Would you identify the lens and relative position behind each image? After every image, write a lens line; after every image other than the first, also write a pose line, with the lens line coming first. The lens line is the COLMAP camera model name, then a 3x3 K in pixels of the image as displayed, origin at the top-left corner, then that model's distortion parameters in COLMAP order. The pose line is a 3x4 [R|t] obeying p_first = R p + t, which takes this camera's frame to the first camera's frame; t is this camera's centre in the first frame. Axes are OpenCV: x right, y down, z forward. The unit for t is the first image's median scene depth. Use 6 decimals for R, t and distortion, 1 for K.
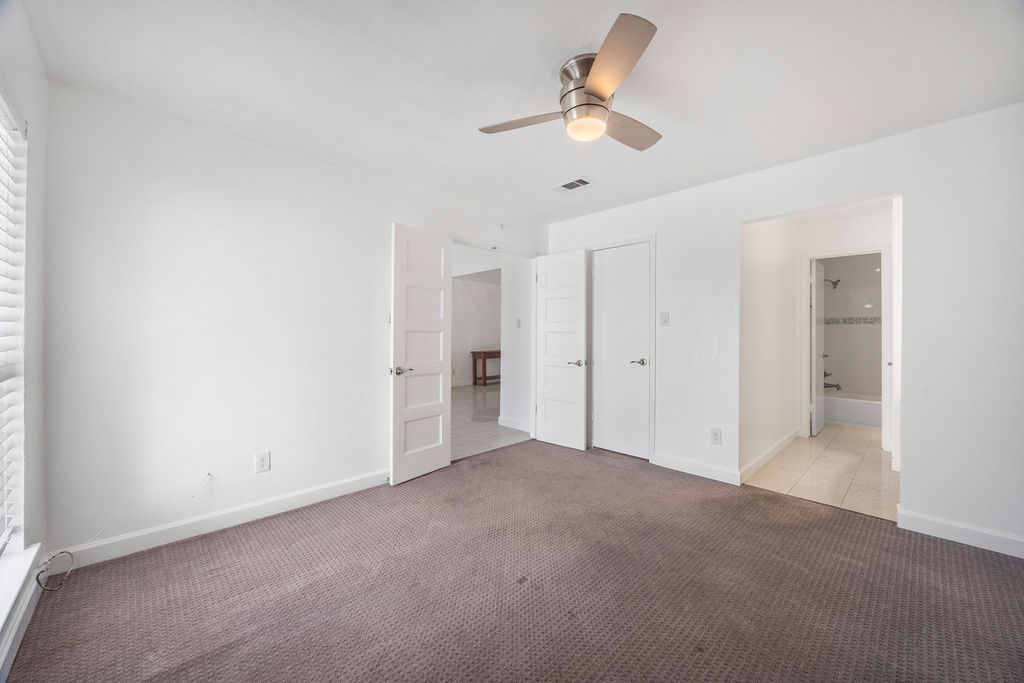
lens RADIAL K [[388.7, 0, 513.9], [0, 388.7, 339.3], [0, 0, 1]] dist [-0.002193, -0.000073]
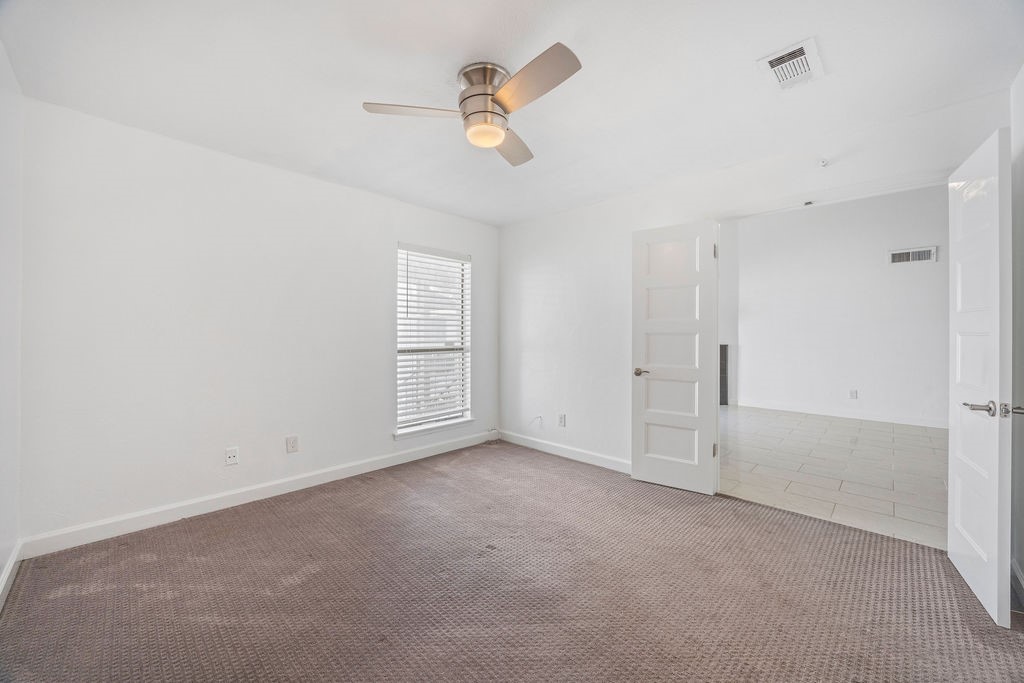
lens RADIAL K [[388.7, 0, 513.9], [0, 388.7, 339.3], [0, 0, 1]] dist [-0.002193, -0.000073]
pose [[0.040711, 0.014472, -0.999066, 0.729681], [-0.008277, 0.999866, 0.014146, -0.019063], [0.999137, 0.007693, 0.040825, 0.618456]]
